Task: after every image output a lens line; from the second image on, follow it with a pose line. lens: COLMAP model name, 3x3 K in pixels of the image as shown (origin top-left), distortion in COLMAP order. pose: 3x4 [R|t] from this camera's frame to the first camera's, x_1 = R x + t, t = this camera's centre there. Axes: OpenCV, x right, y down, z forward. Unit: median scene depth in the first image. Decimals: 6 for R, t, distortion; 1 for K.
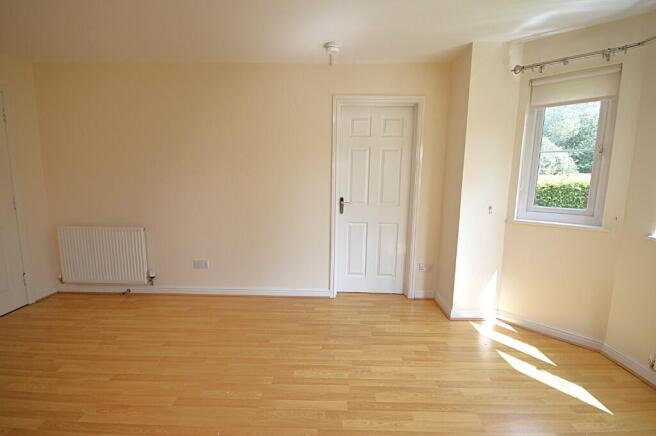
lens RADIAL K [[297.3, 0, 327.8], [0, 297.3, 218.3], [0, 0, 1]] dist [0.007464, -0.000543]
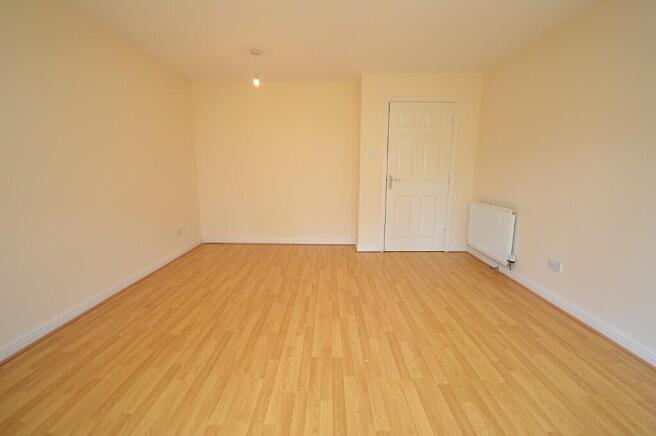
lens RADIAL K [[297.3, 0, 325.8], [0, 297.3, 223.6], [0, 0, 1]] dist [0.007464, -0.000543]
pose [[-0.013423, 0.169959, -0.985360, 0.399064], [-0.128836, 0.976940, 0.170262, -0.017283], [0.991575, 0.129236, 0.008783, 0.382693]]
